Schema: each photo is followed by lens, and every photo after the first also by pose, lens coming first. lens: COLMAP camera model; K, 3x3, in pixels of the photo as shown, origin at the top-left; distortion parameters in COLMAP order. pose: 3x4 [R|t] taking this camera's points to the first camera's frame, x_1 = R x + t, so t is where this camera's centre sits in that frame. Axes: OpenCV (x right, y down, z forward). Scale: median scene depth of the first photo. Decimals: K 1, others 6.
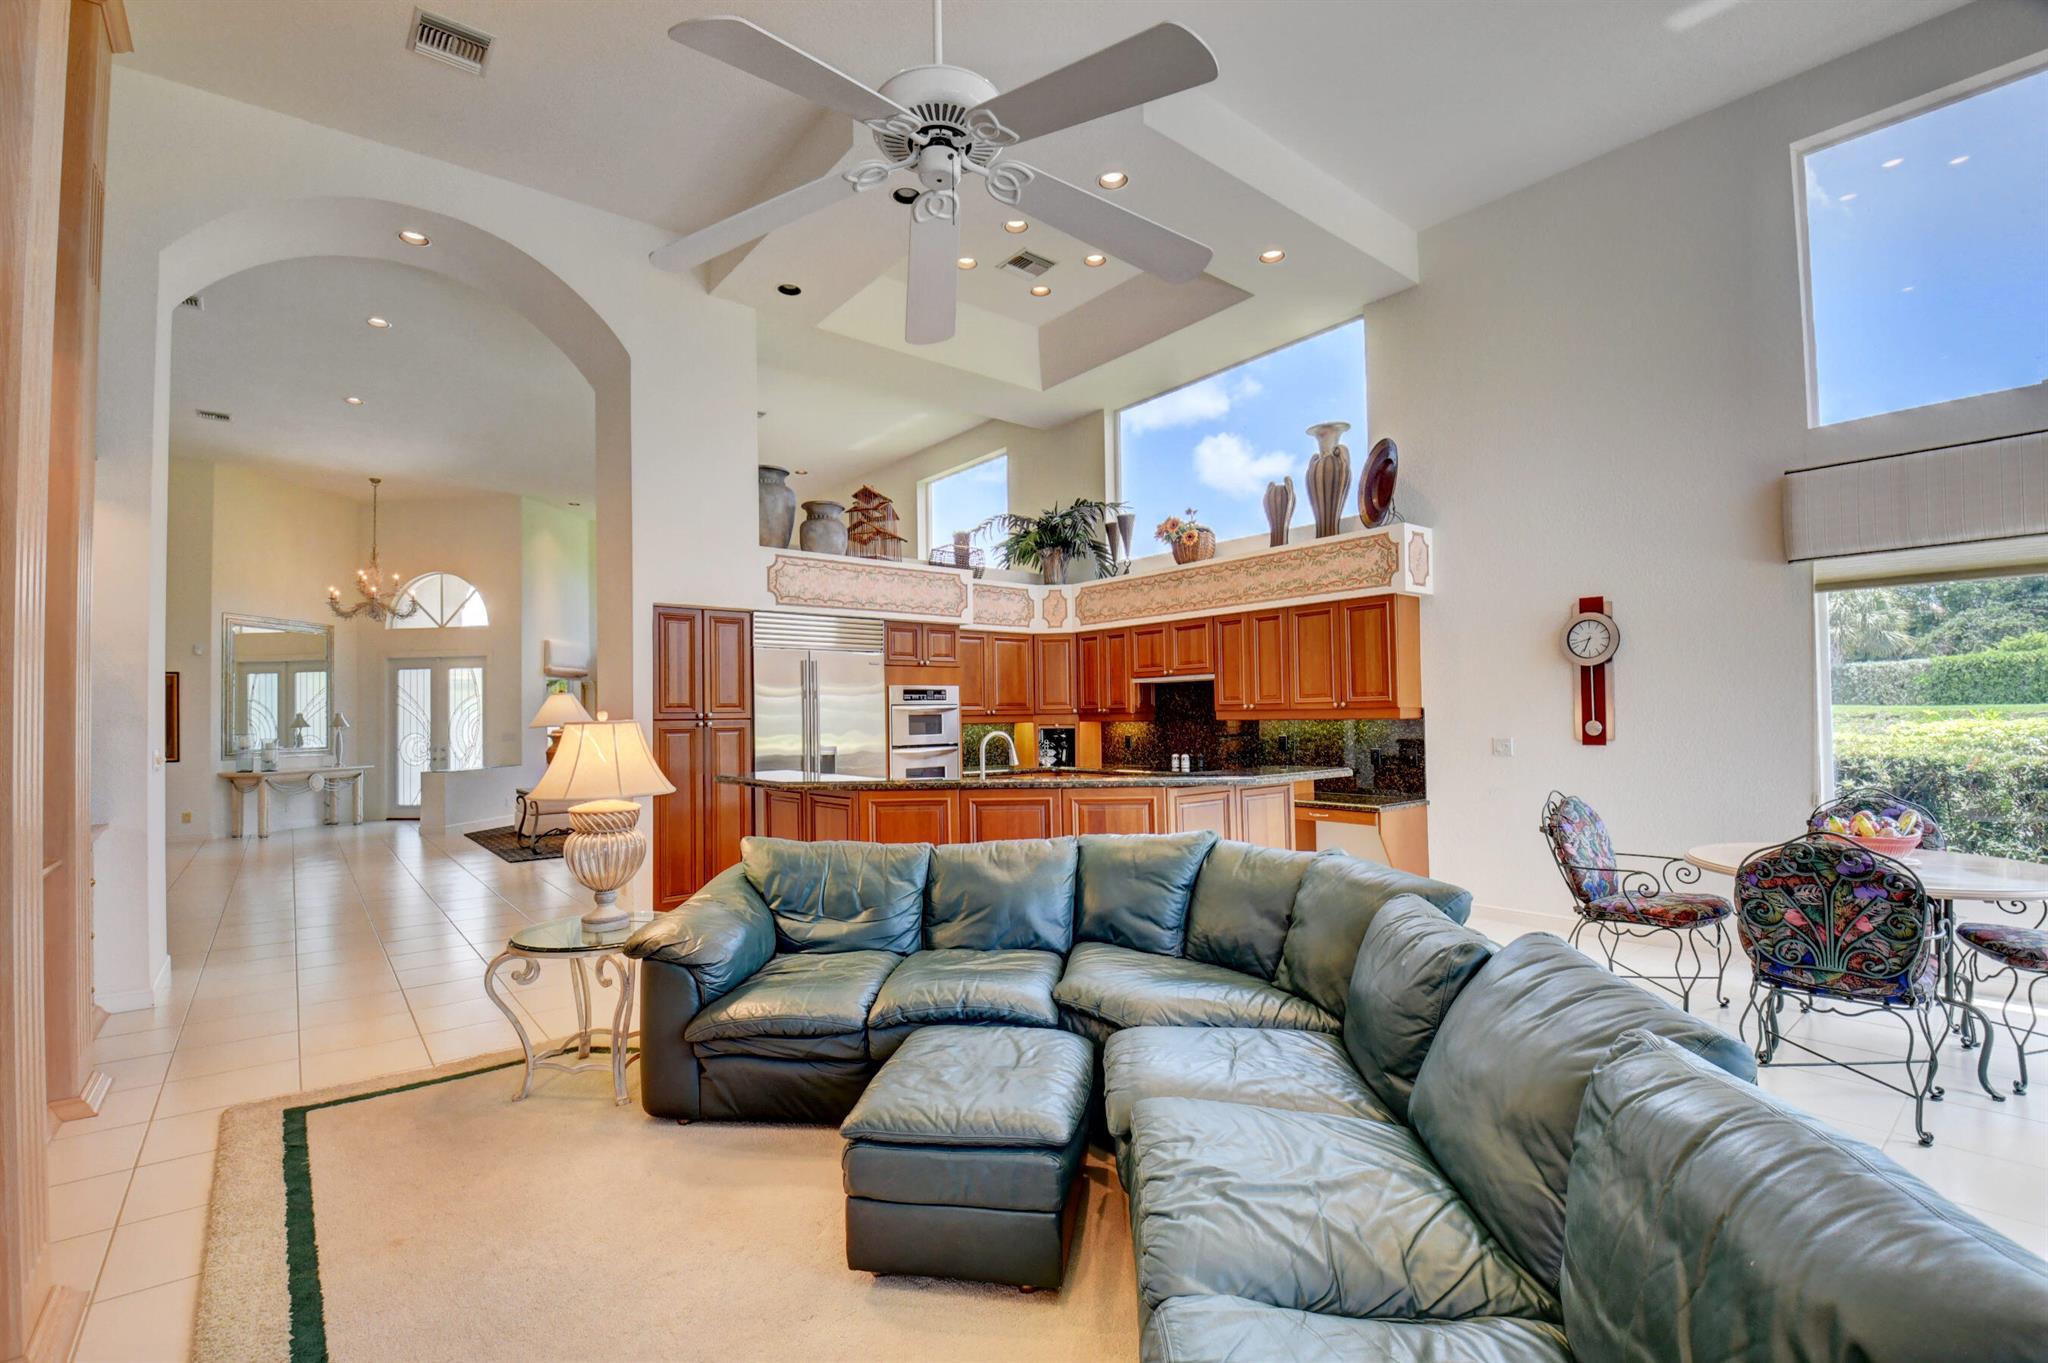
lens RADIAL K [[898.2, 0, 998.5], [0, 898.2, 686.7], [0, 0, 1]] dist [0.014746, -0.027319]
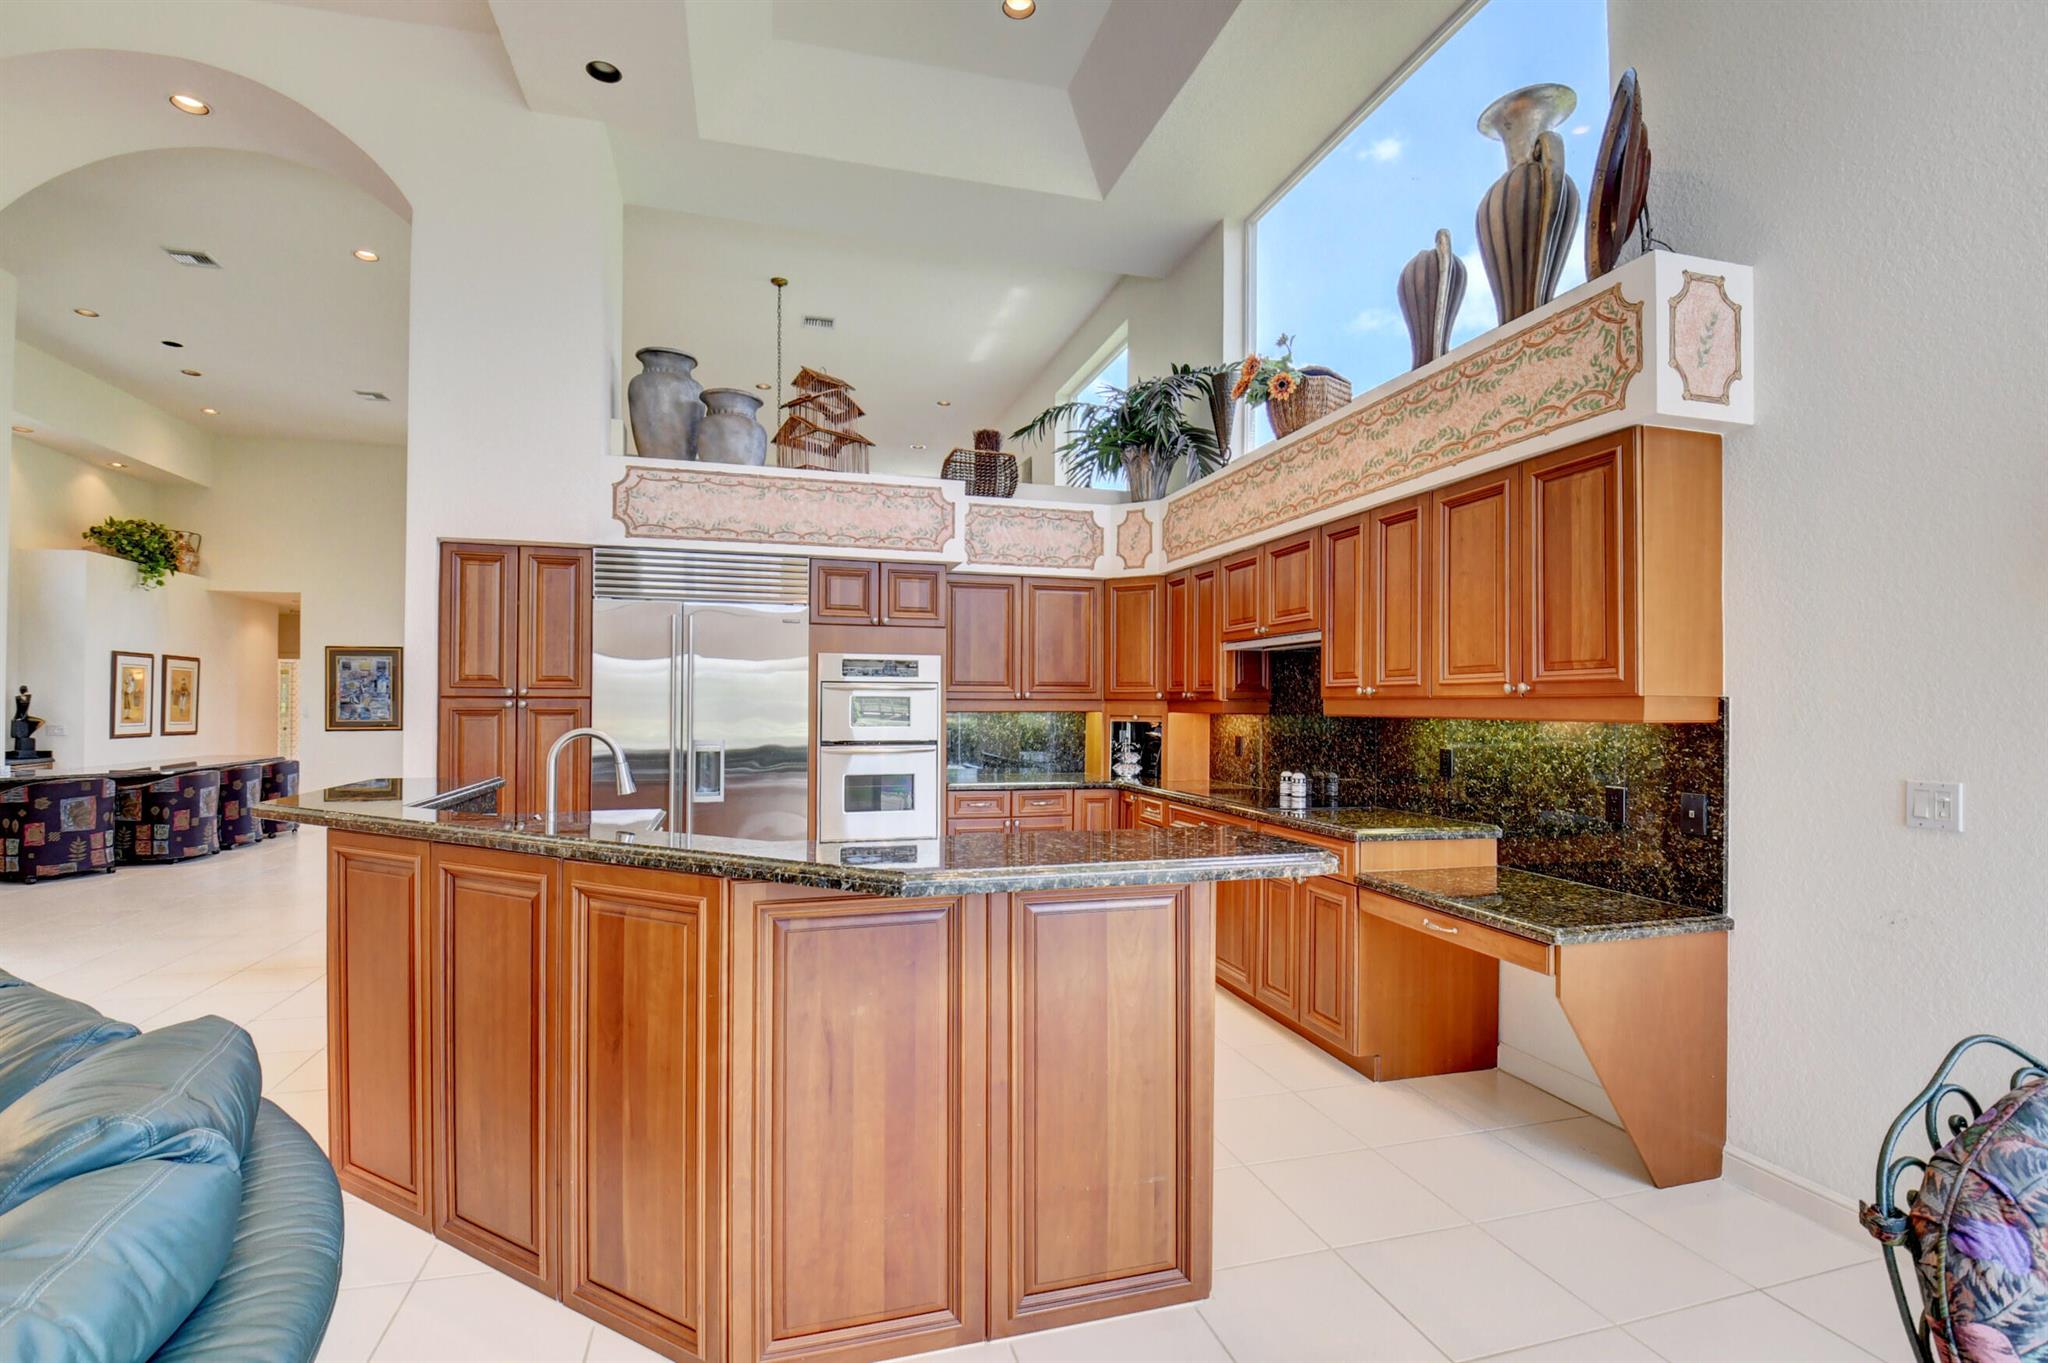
lens RADIAL K [[914.1, 0, 1022.5], [0, 914.1, 692.6], [0, 0, 1]] dist [-0.002366, -0.015107]
pose [[0.922663, 0.013506, -0.385371, 0.299922], [-0.004691, 0.999706, 0.023803, 0.011306], [0.385579, -0.020155, 0.922455, 0.434551]]
